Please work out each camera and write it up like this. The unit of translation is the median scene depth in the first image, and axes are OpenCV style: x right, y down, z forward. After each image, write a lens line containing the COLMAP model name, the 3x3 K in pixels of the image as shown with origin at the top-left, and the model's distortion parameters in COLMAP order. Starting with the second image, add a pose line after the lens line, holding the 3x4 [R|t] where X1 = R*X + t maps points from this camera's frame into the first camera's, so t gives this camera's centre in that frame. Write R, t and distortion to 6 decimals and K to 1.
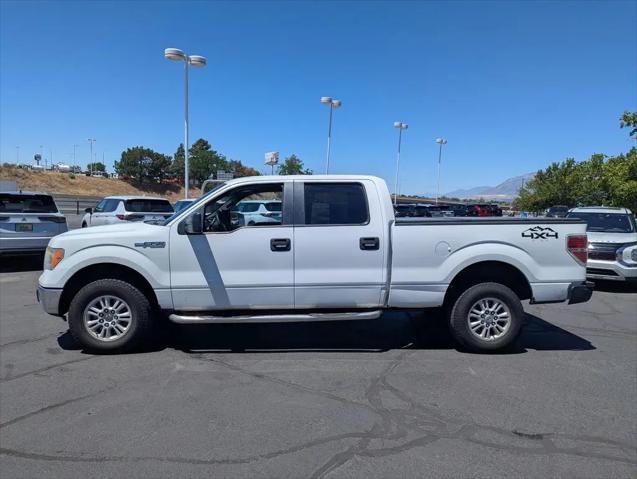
lens RADIAL K [[452.4, 0, 323.9], [0, 452.4, 246.2], [0, 0, 1]] dist [0.025524, 0.002108]
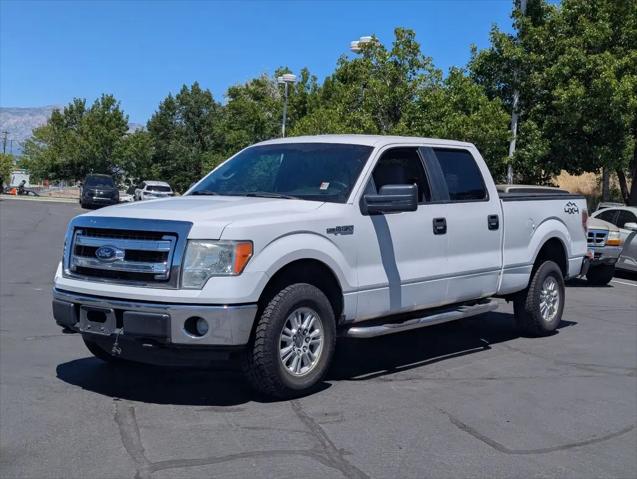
lens RADIAL K [[986.3, 0, 318.2], [0, 986.3, 245.3], [0, 0, 1]] dist [0.097572, 0.000000]
pose [[0.640561, -0.038518, 0.766941, -1.556371], [0.051618, 0.998642, 0.007043, 0.007607], [-0.766171, 0.035076, 0.641679, 0.044162]]
